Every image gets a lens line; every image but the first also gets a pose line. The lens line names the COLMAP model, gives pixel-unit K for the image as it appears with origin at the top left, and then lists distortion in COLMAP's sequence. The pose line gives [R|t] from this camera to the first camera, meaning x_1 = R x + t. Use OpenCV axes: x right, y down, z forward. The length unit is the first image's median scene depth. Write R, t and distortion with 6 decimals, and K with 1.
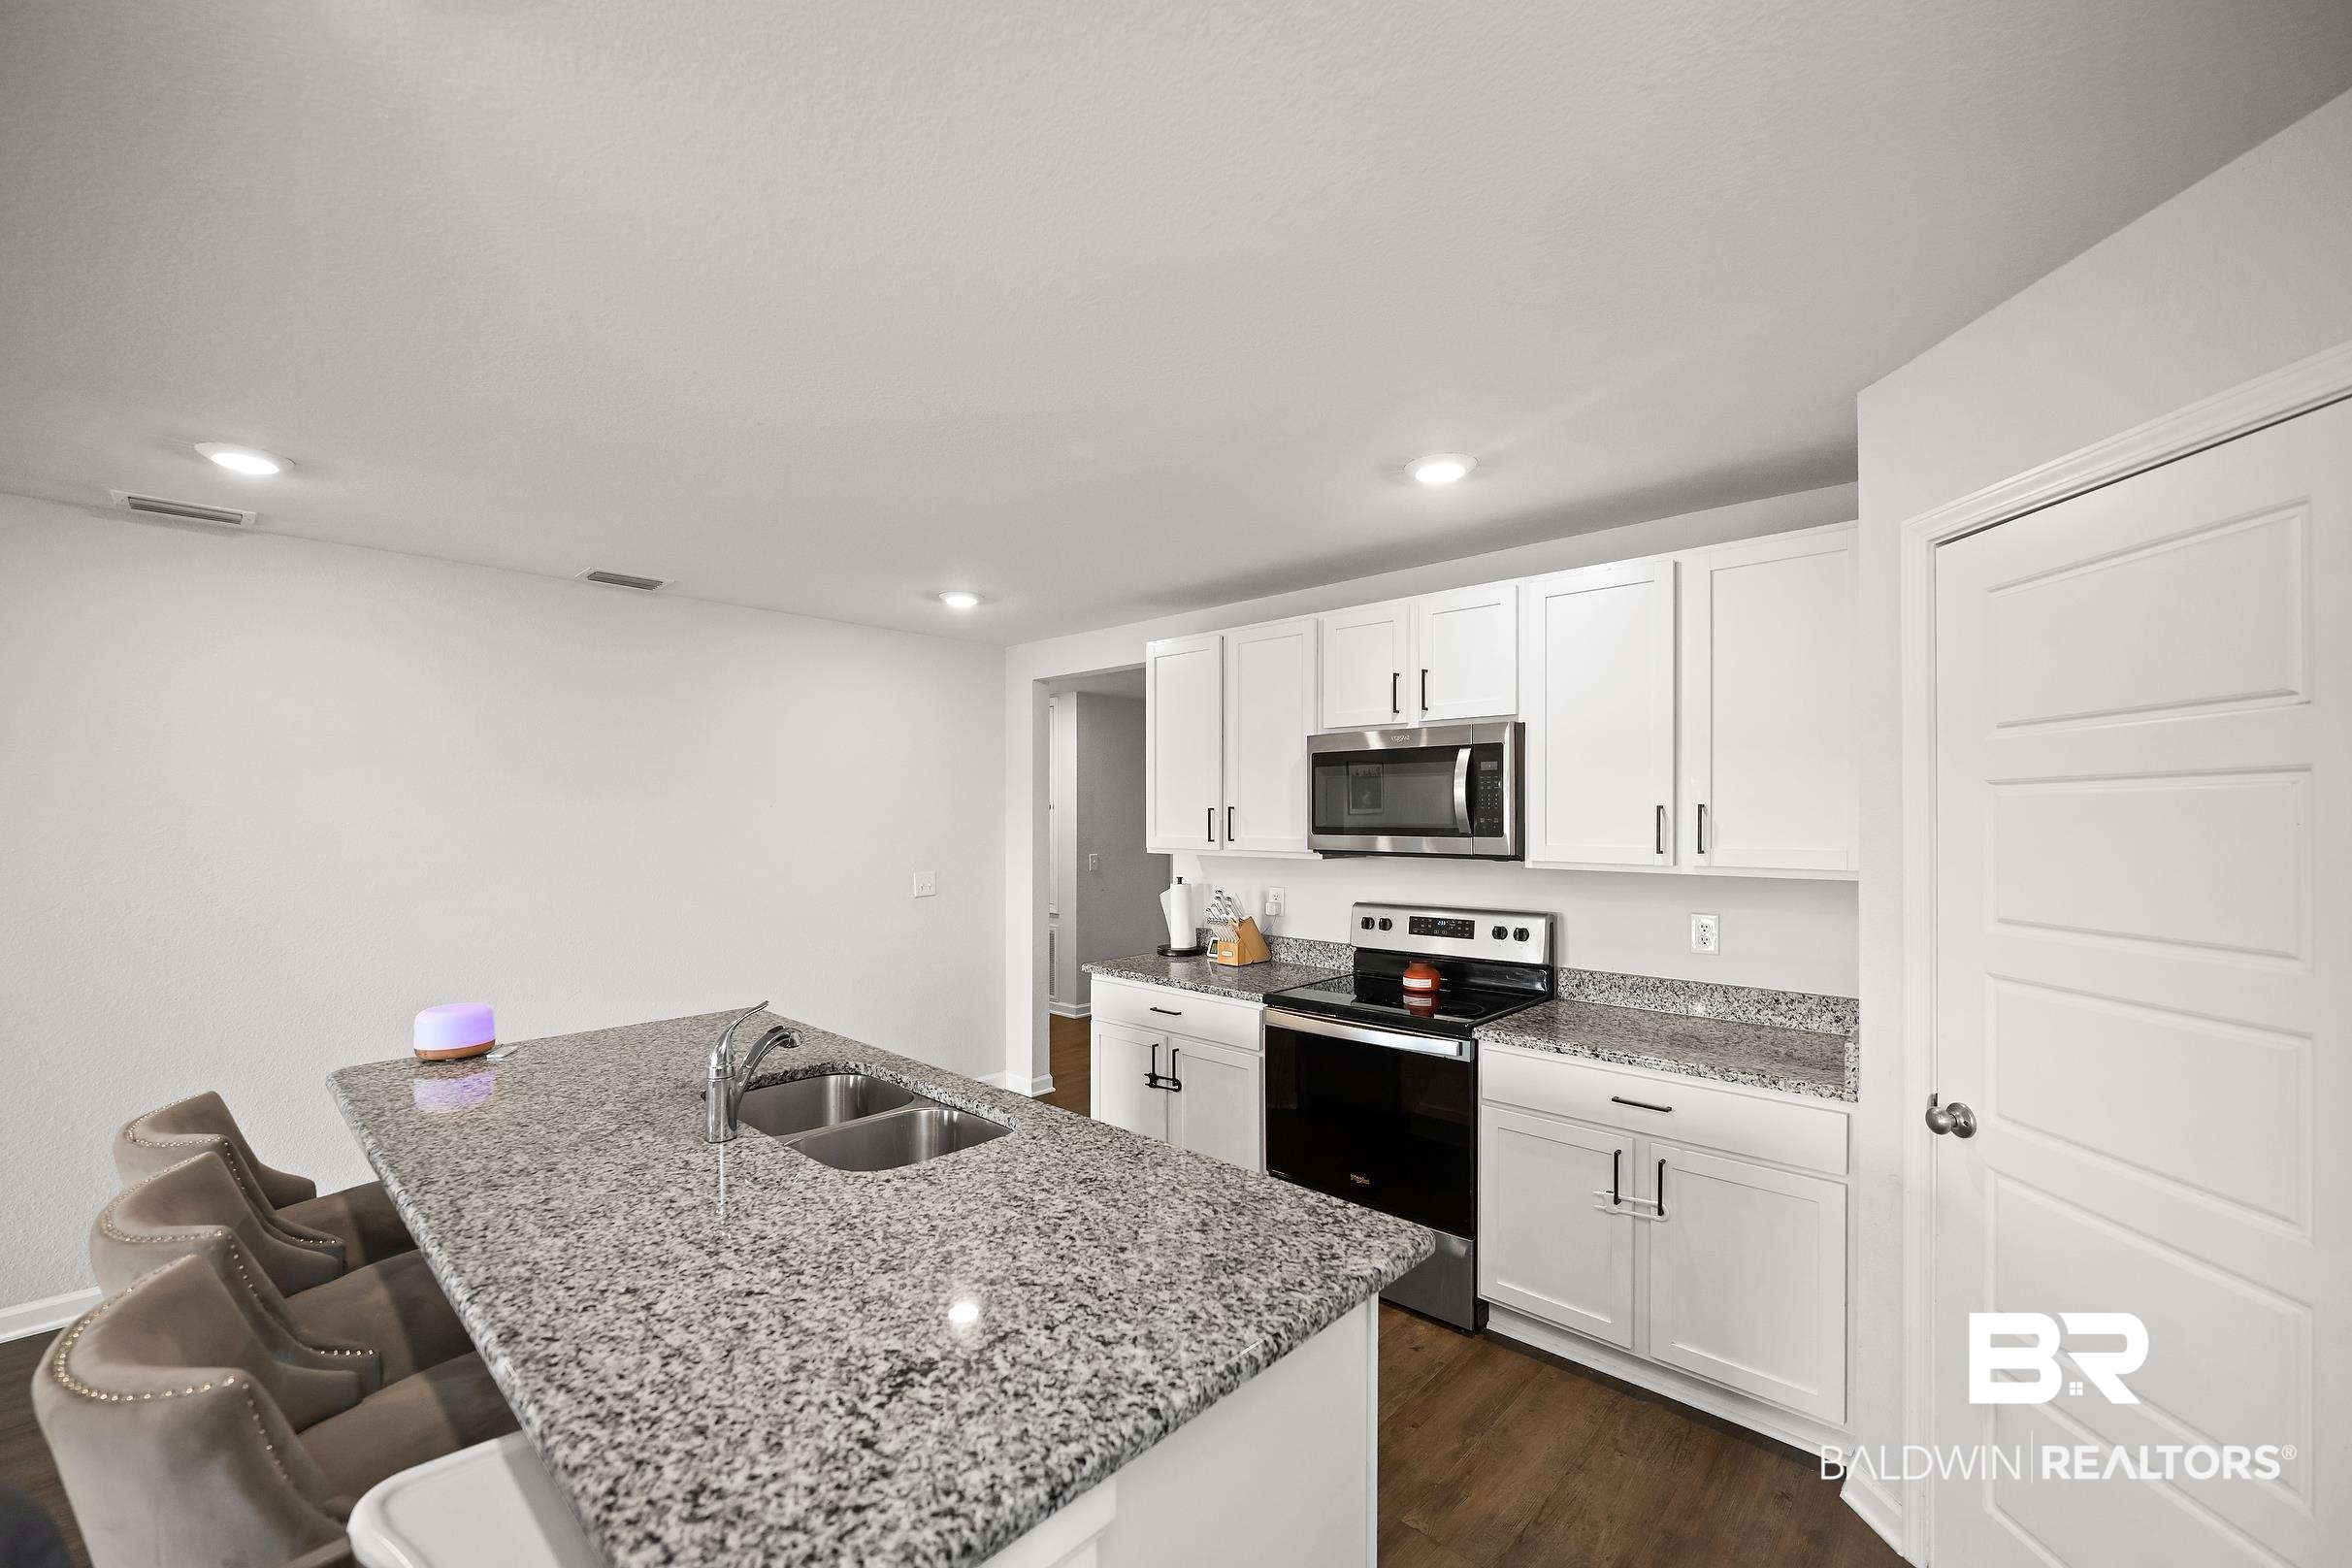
lens RADIAL K [[966.5, 0, 1165.6], [0, 966.5, 779.1], [0, 0, 1]] dist [-0.012040, 0.000505]
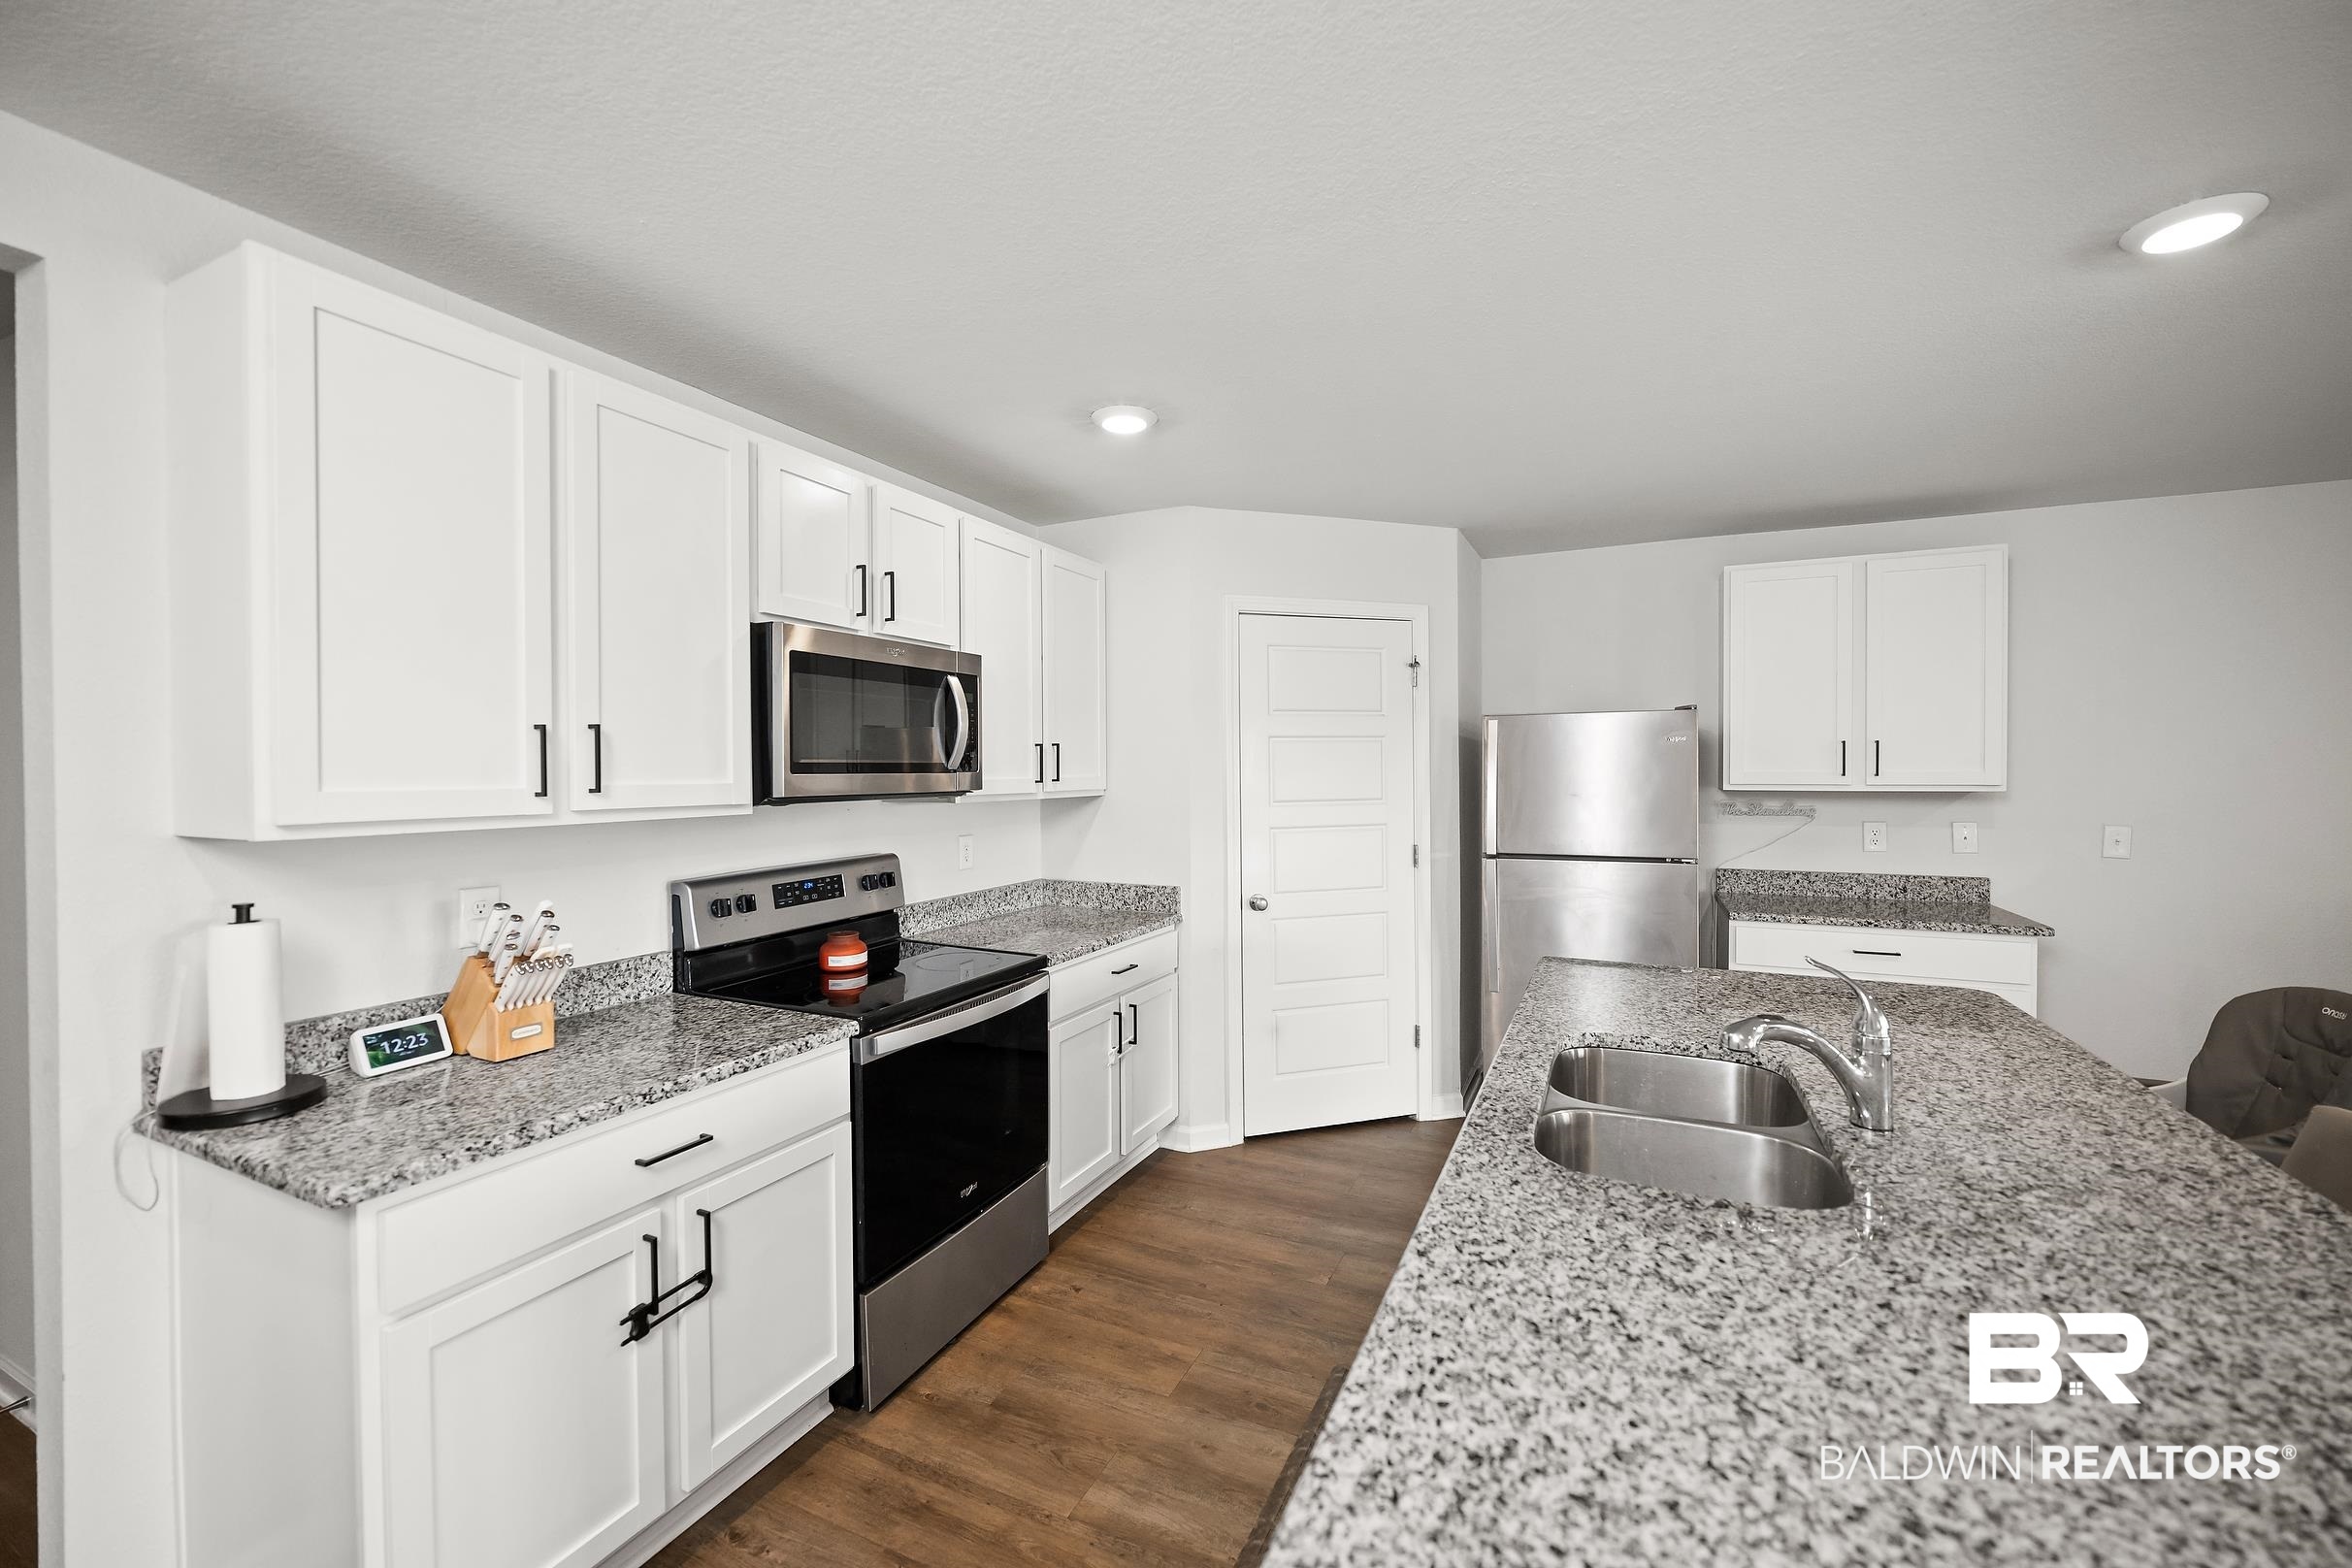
lens RADIAL K [[966.5, 0, 1165.6], [0, 966.5, 779.1], [0, 0, 1]] dist [-0.012040, 0.000505]
pose [[-0.317903, -0.008217, 0.948087, -0.689105], [-0.027487, 0.999622, -0.000553, 0.067851], [-0.947725, -0.026236, -0.318009, 1.216785]]
